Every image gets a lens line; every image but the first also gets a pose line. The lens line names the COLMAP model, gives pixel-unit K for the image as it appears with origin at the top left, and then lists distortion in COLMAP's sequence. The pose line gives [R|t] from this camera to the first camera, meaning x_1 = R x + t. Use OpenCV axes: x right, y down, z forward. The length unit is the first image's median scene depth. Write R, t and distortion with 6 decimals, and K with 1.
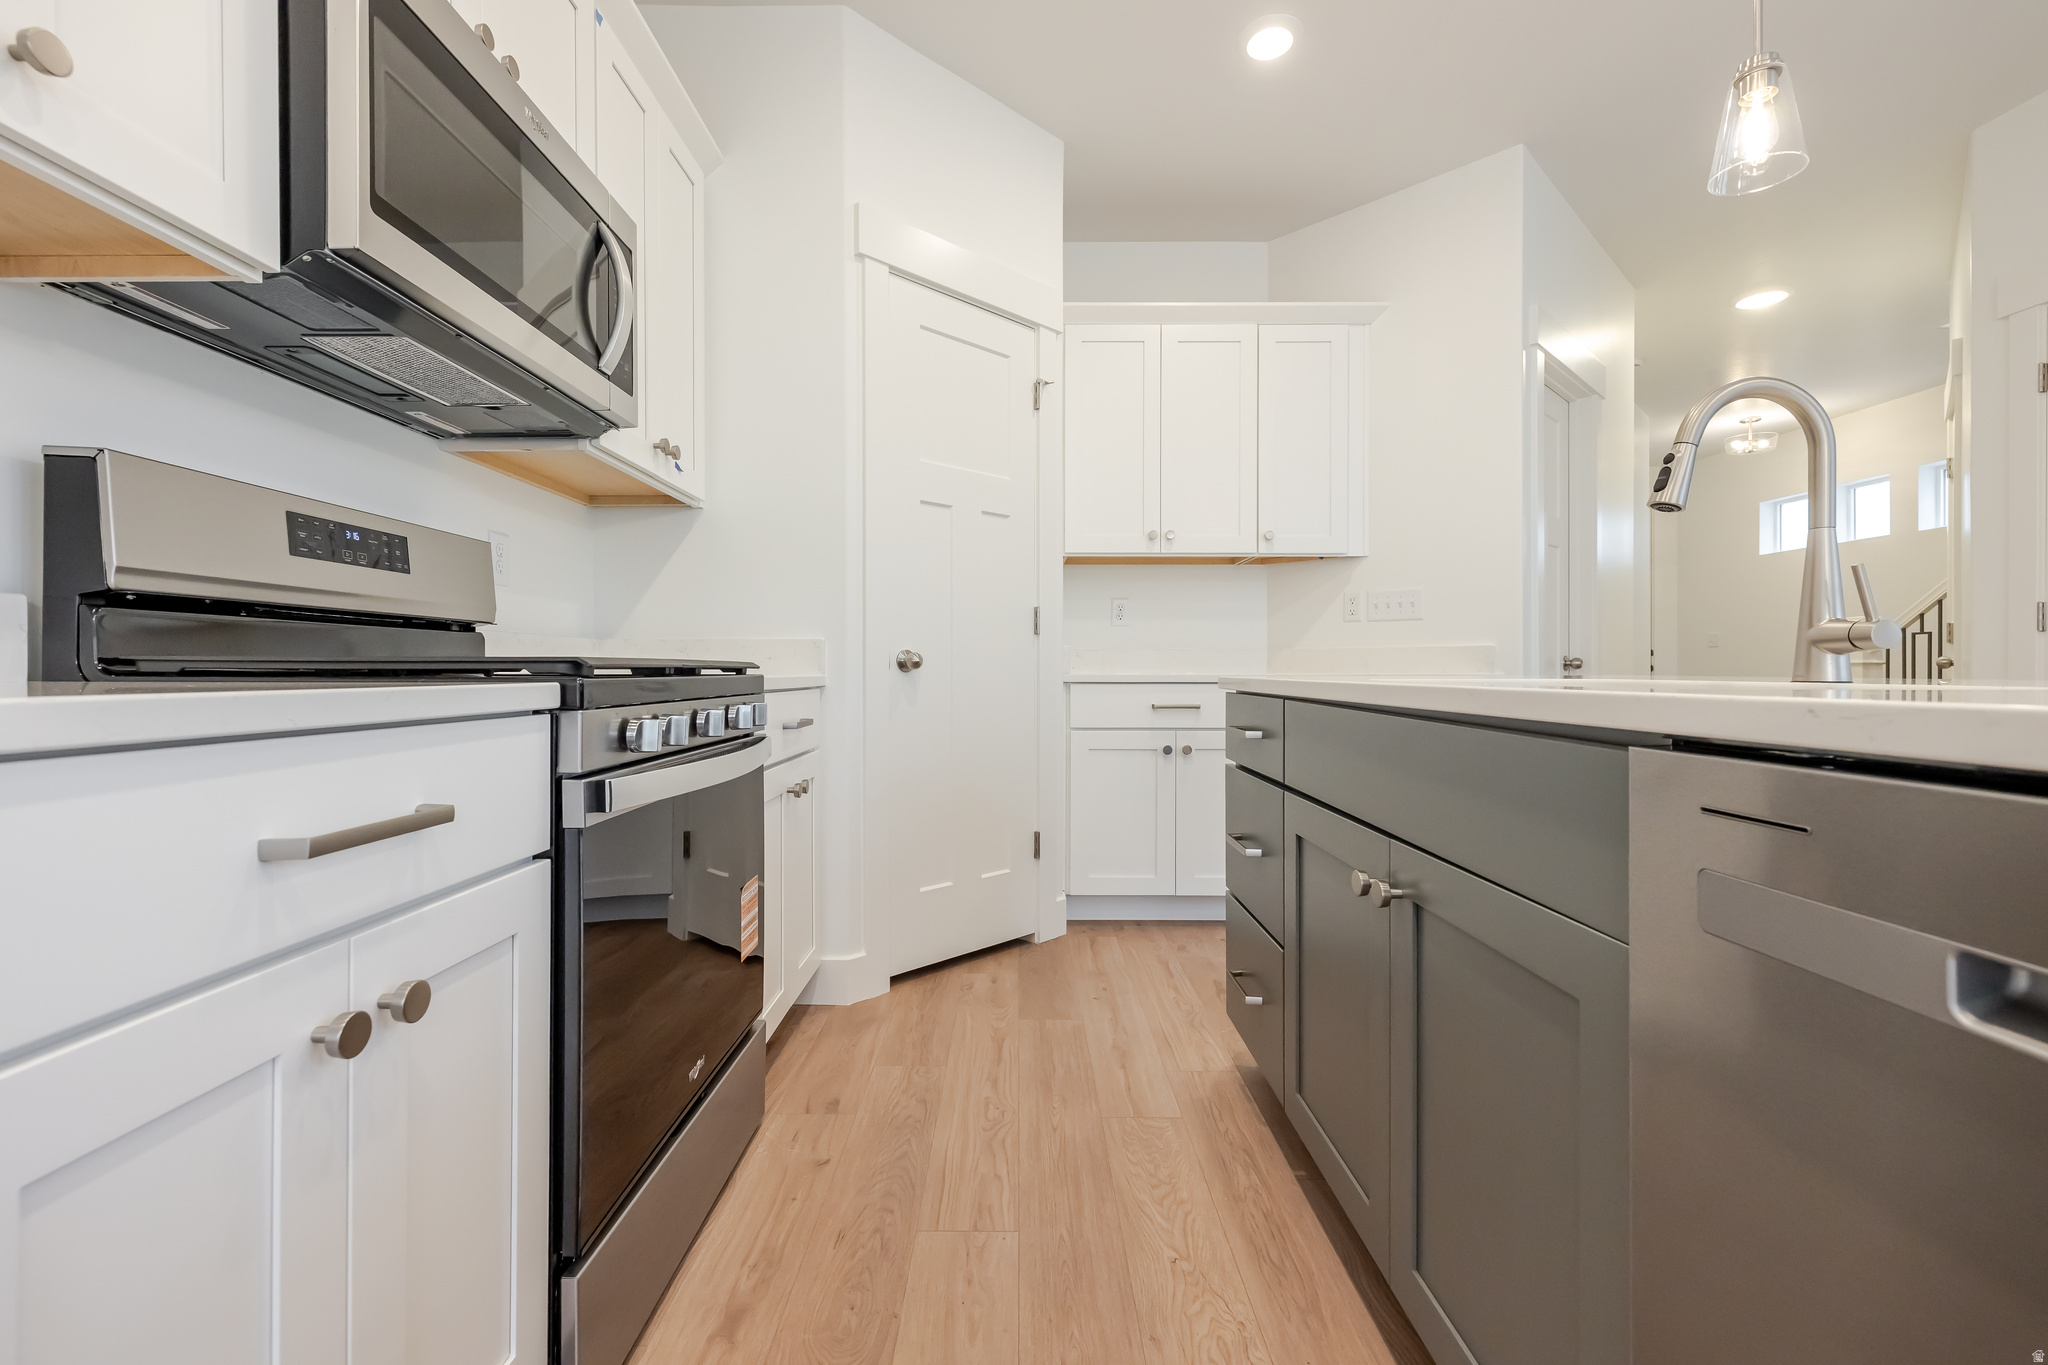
lens RADIAL K [[1044.9, 0, 1289.6], [0, 1044.9, 588.7], [0, 0, 1]] dist [0.001093, 0.000388]
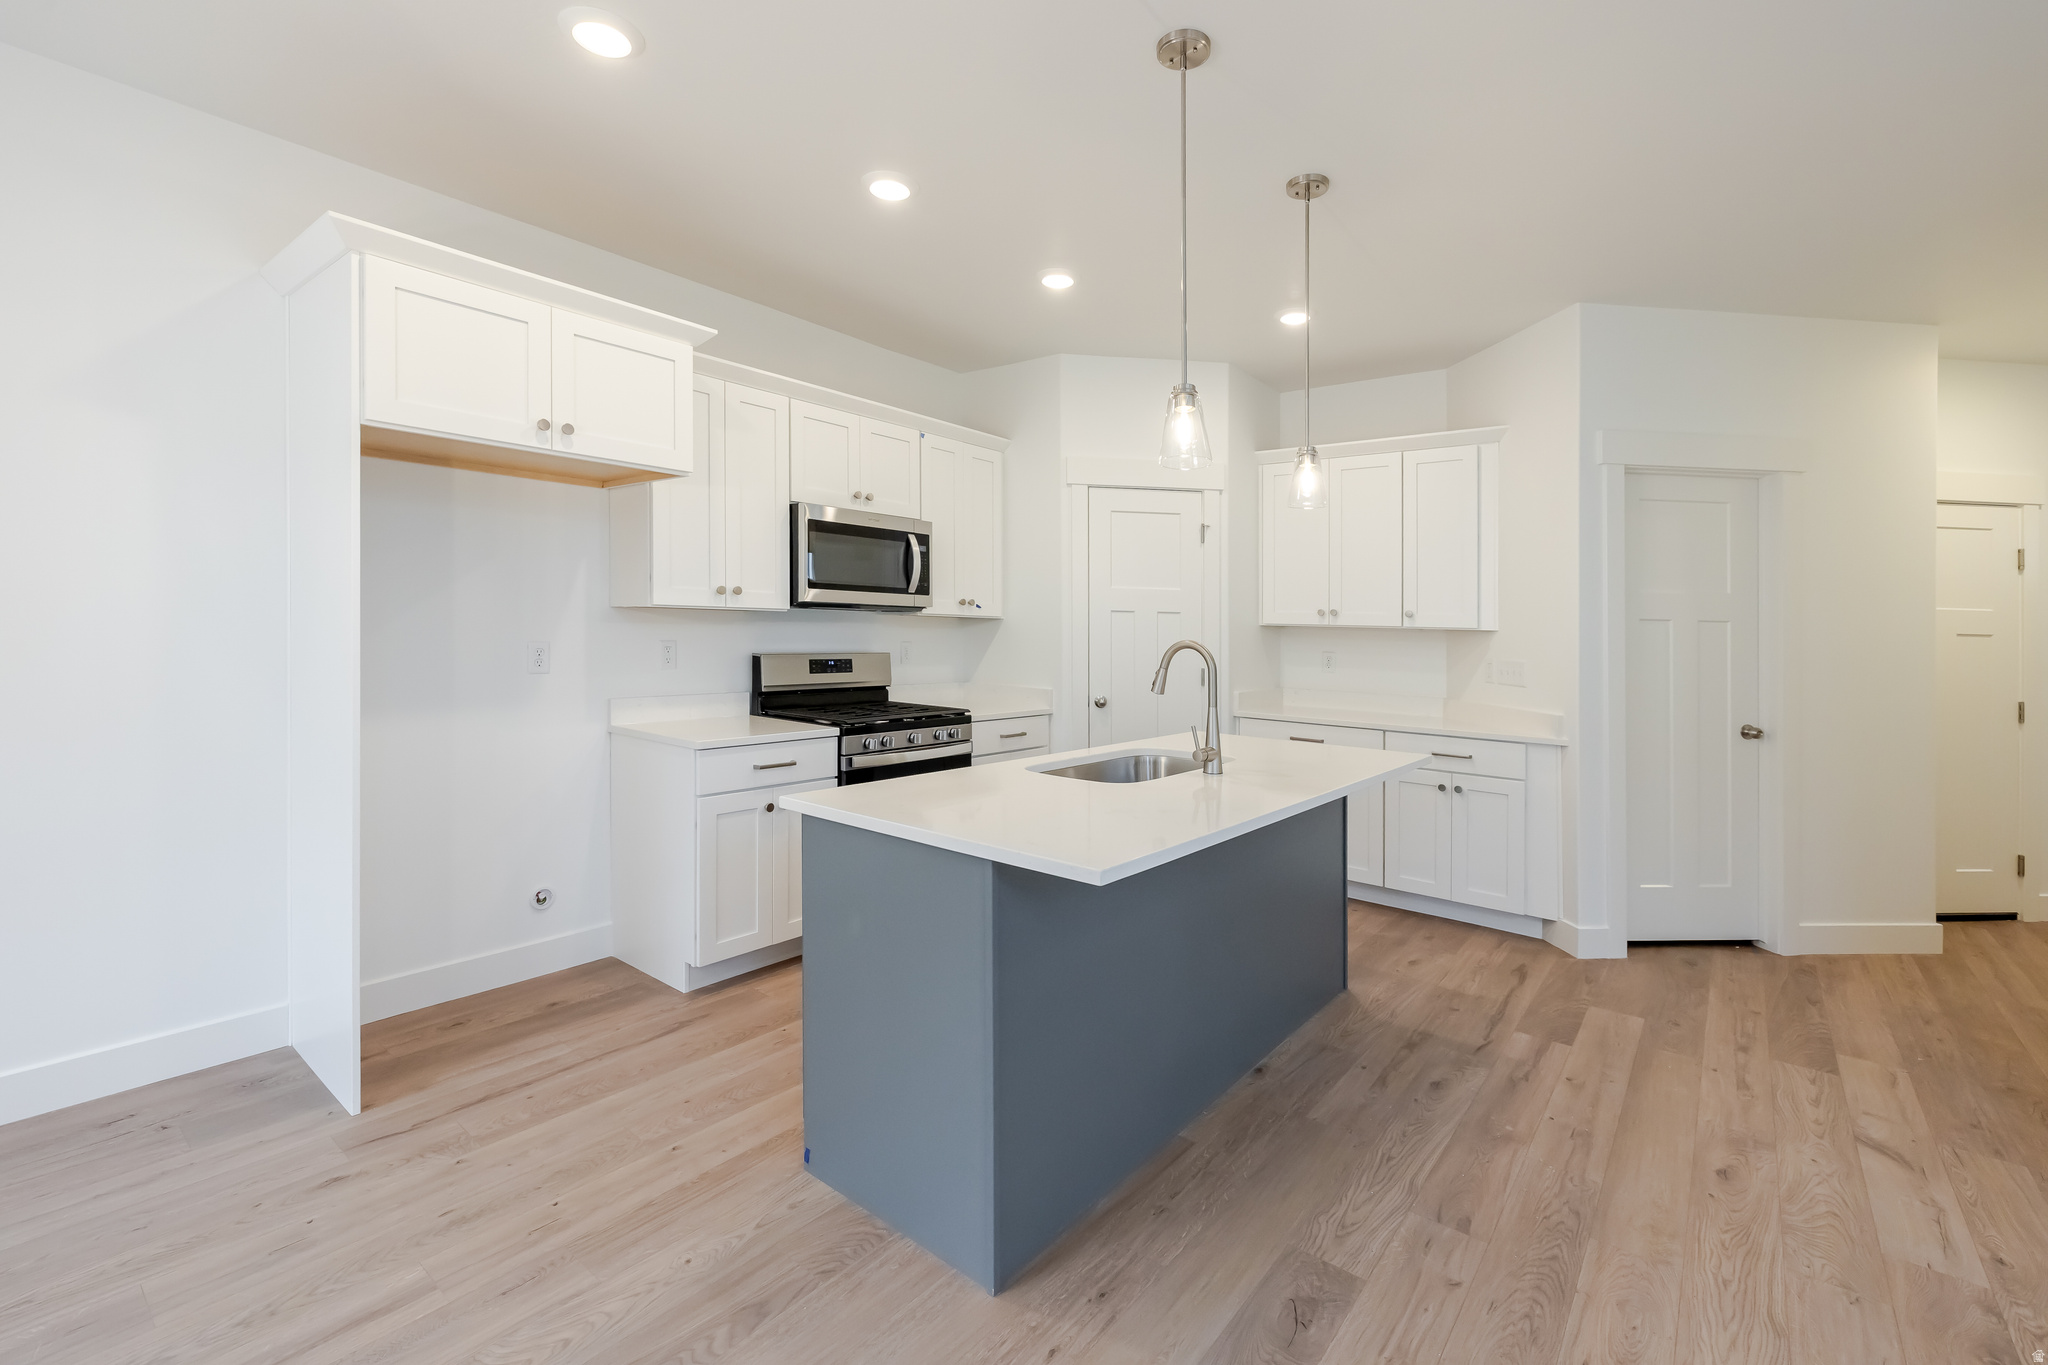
lens RADIAL K [[915.6, 0, 1017.9], [0, 915.6, 614.6], [0, 0, 1]] dist [-0.000415, 0.000212]
pose [[0.772923, 0.010436, -0.634414, 0.675932], [-0.002566, 0.999908, 0.013323, -0.131938], [0.634495, -0.008669, 0.772878, -0.387807]]
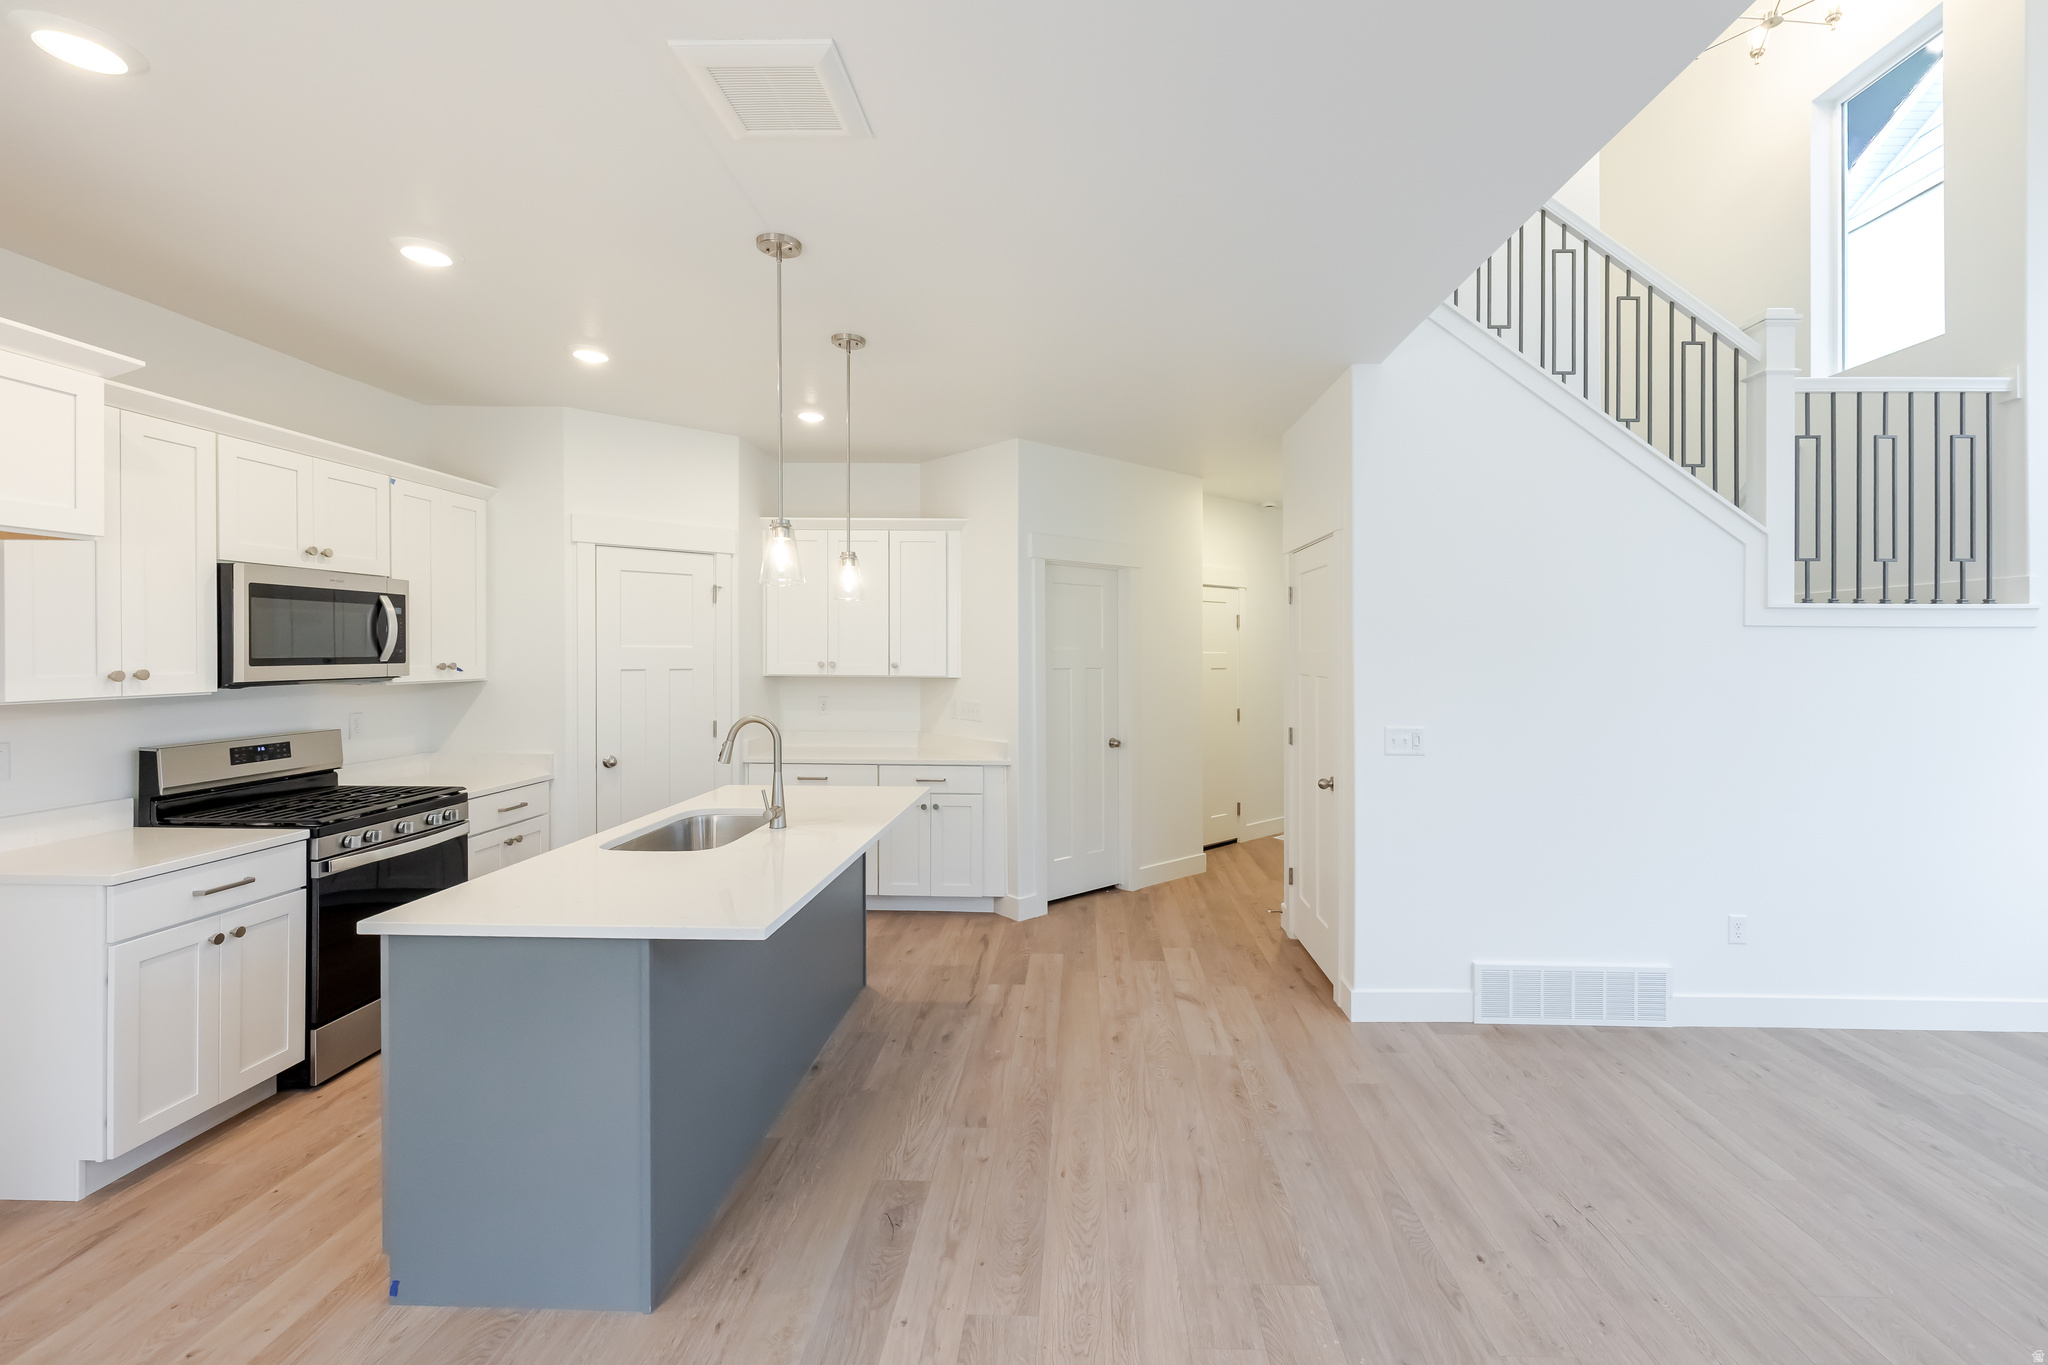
lens RADIAL K [[846.2, 0, 1102.3], [0, 846.2, 646.0], [0, 0, 1]] dist [0.000823, -0.000044]
pose [[0.999886, 0.005621, -0.014019, 0.642837], [-0.005529, 0.999963, 0.006587, -0.186322], [0.014056, -0.006508, 0.999880, -0.556011]]
